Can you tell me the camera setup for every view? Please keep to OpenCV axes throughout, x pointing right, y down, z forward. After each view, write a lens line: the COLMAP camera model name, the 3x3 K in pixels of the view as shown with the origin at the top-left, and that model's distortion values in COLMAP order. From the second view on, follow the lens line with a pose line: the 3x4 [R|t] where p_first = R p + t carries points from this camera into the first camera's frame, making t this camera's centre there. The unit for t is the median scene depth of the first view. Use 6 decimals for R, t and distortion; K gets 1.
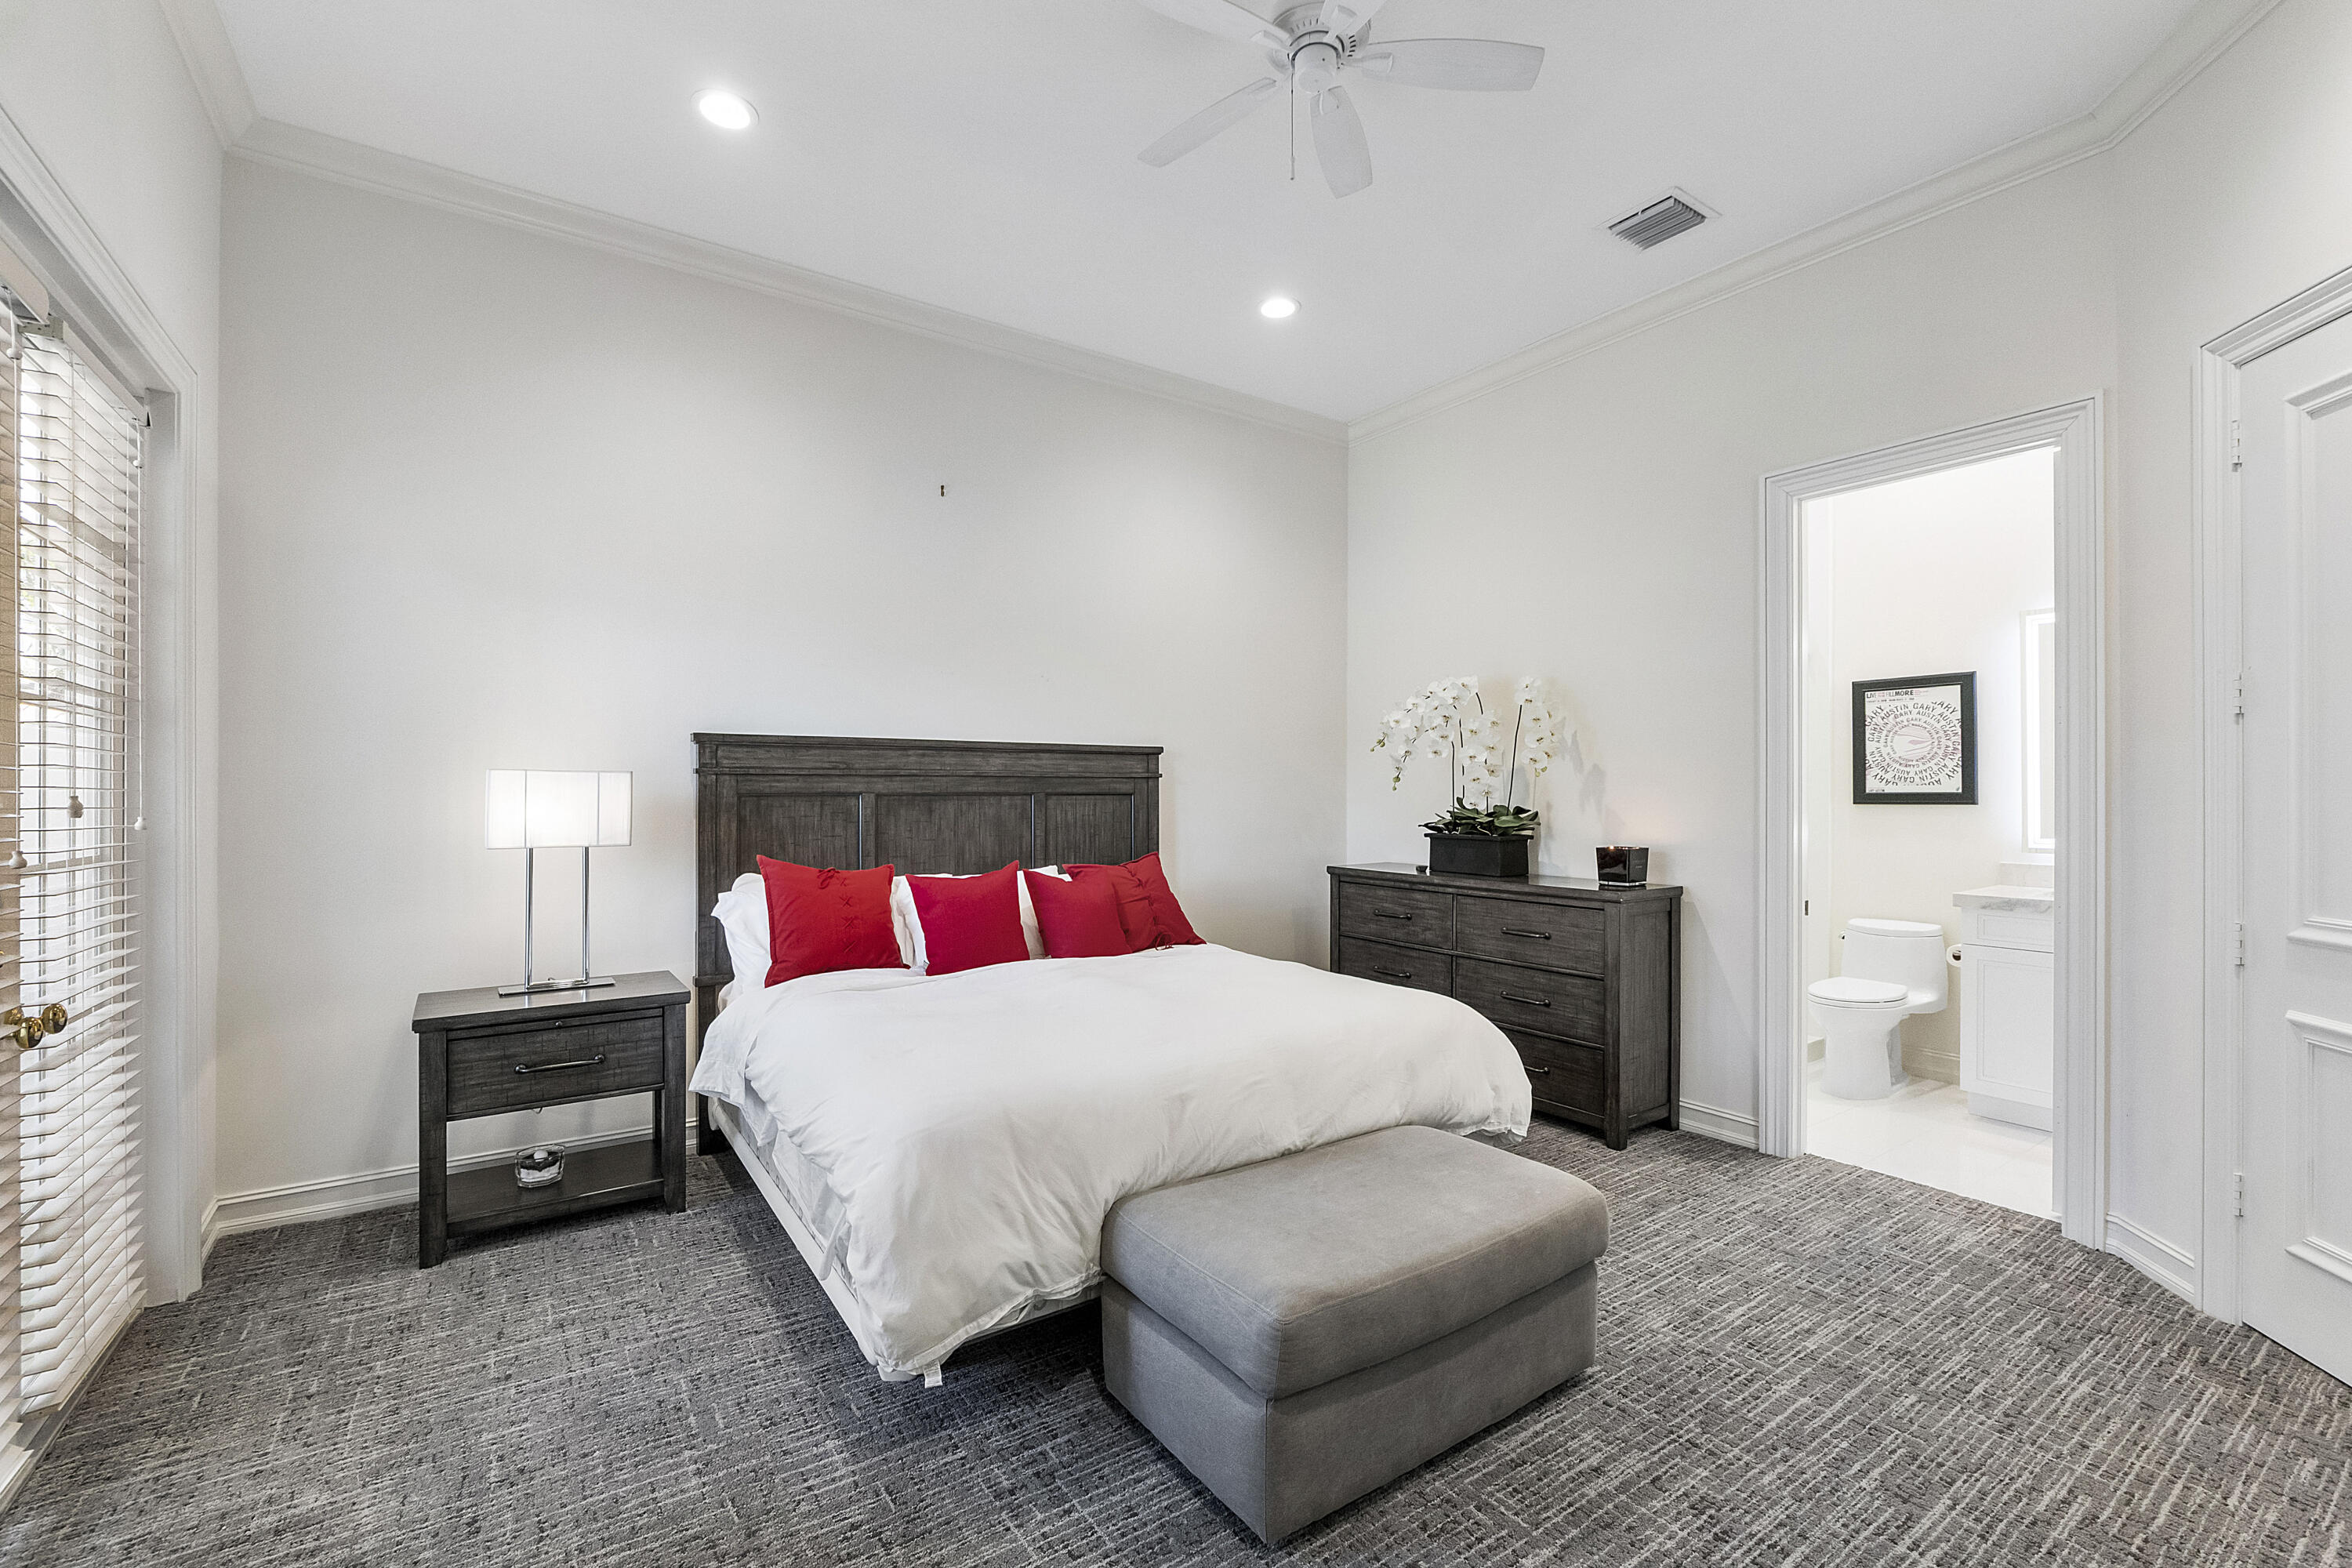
lens RADIAL K [[986.5, 0, 1166.7], [0, 986.5, 799.7], [0, 0, 1]] dist [-0.040465, 0.003918]
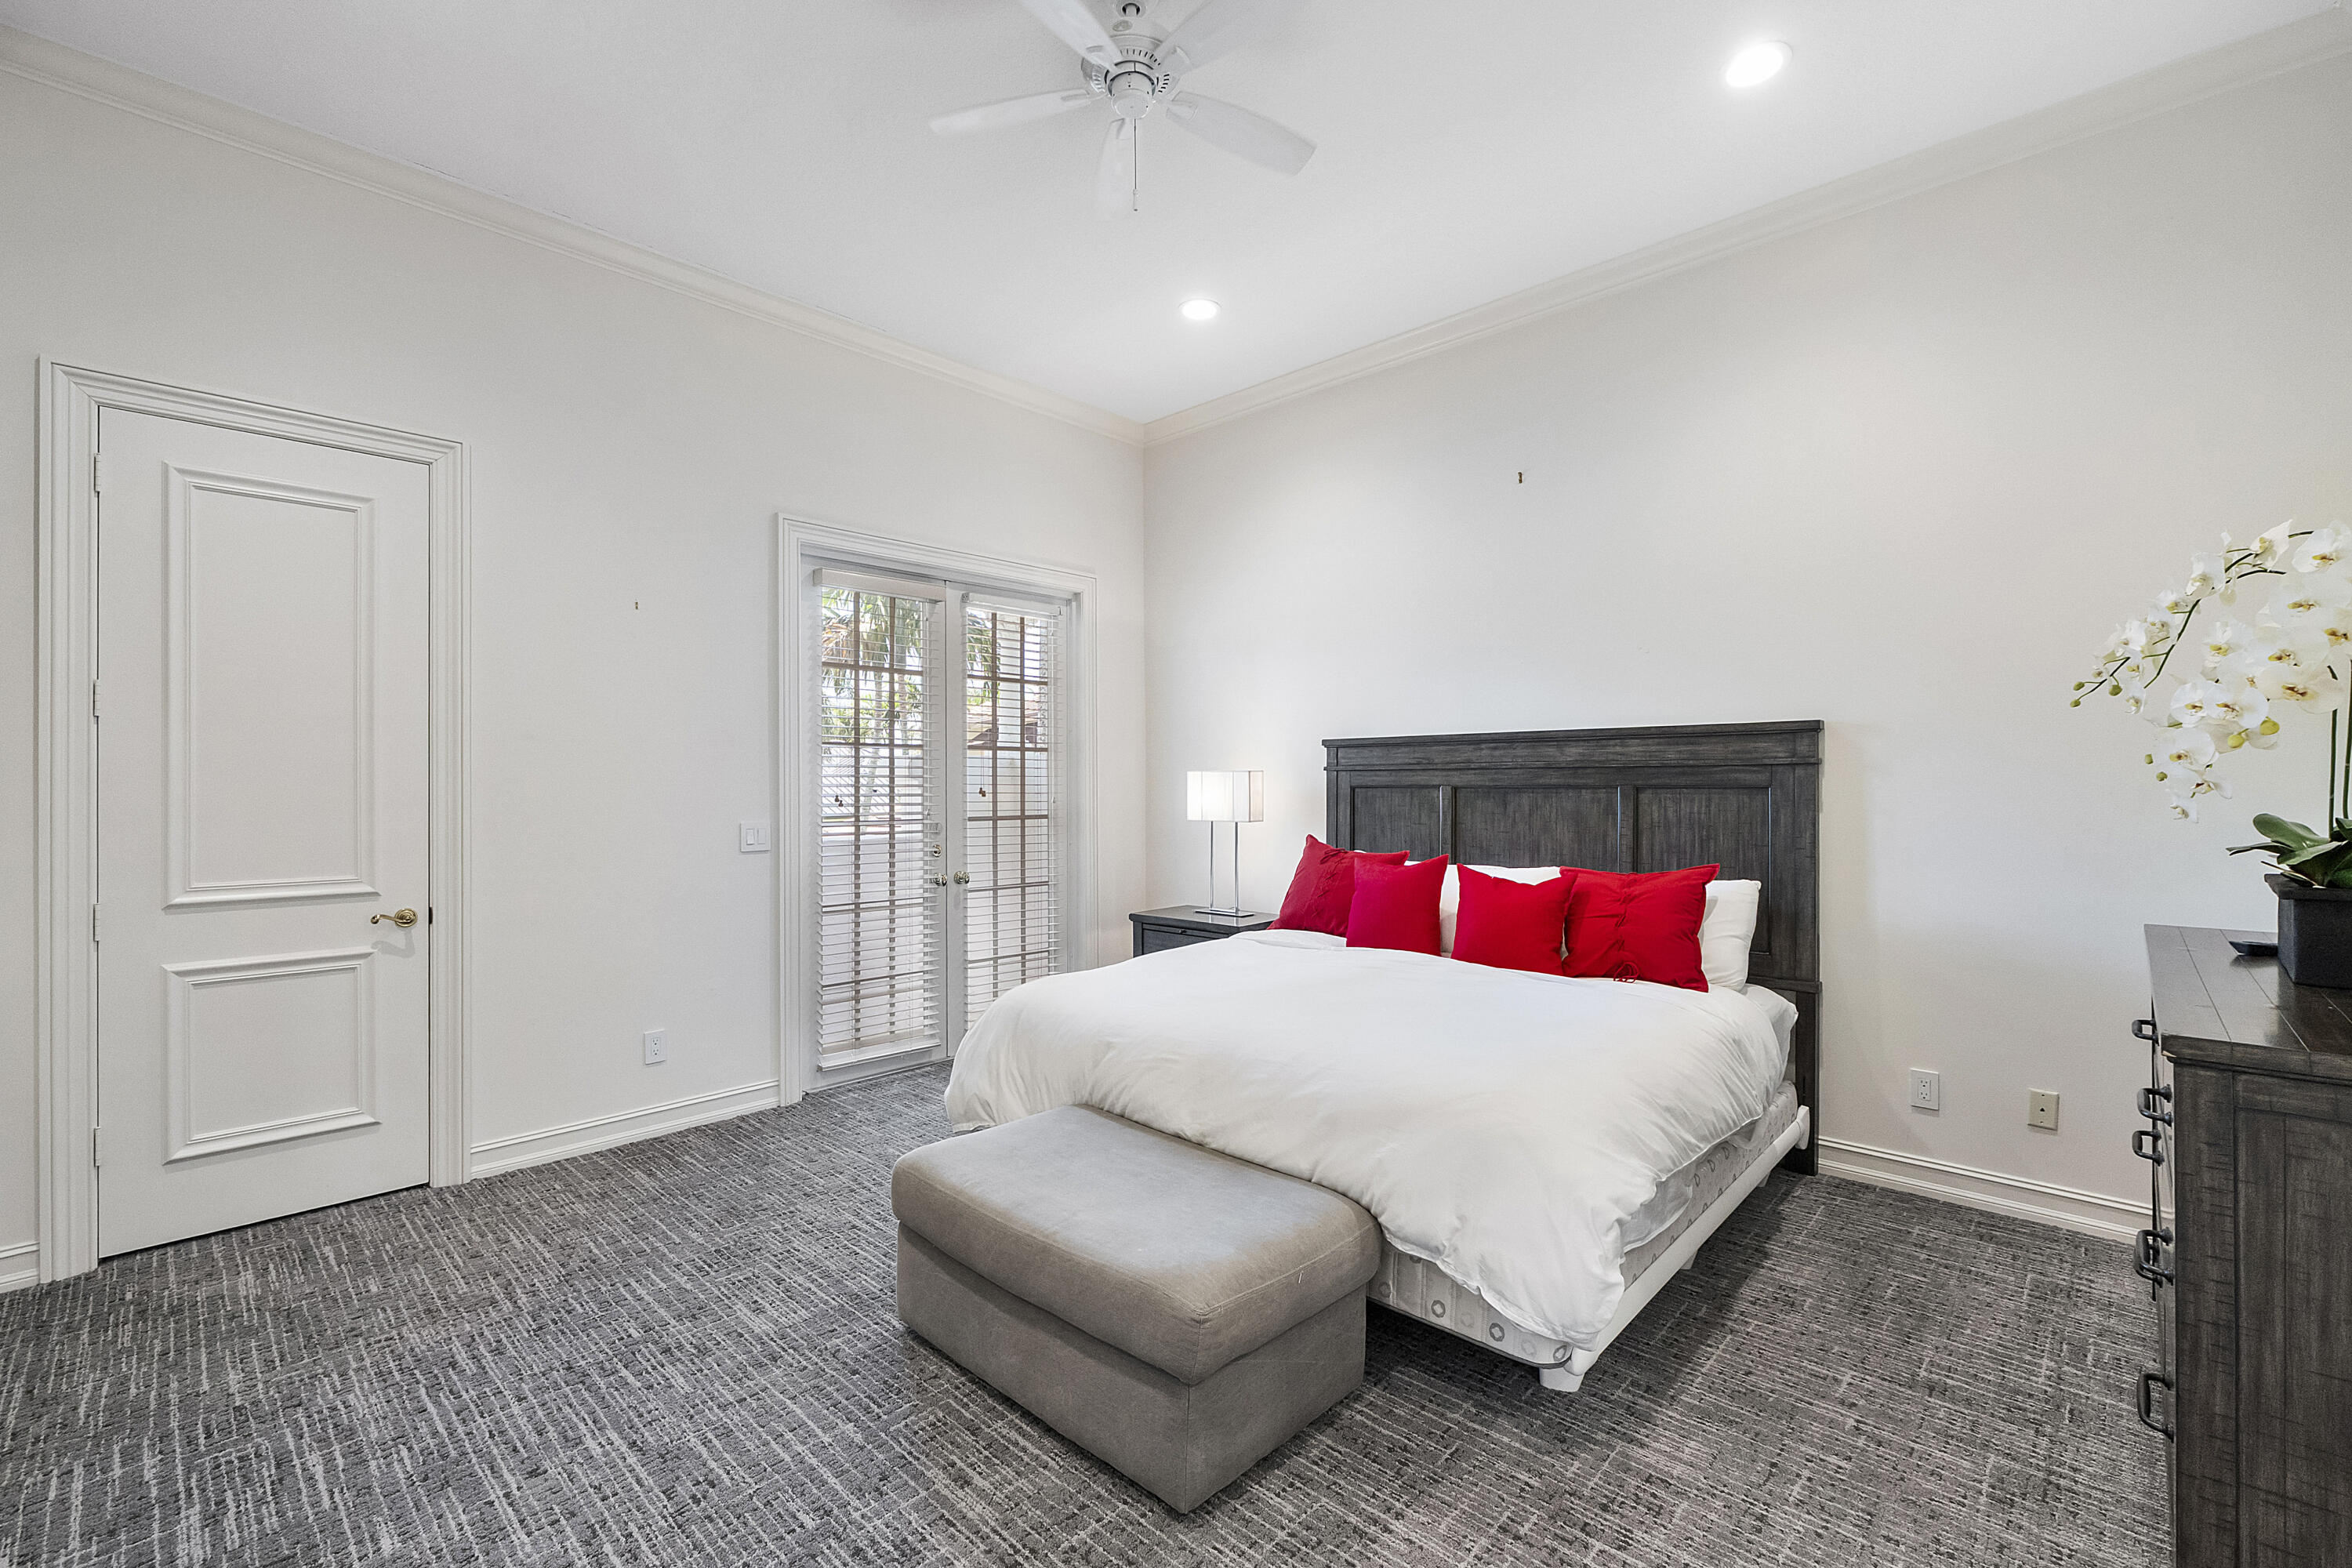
lens RADIAL K [[1000.9, 0, 1163.6], [0, 1000.9, 781.5], [0, 0, 1]] dist [-0.010864, 0.000383]
pose [[0.228985, -0.000417, -0.973430, 0.698776], [-0.002528, 0.999996, -0.001023, -0.009424], [0.973427, 0.002695, 0.228983, 0.448973]]
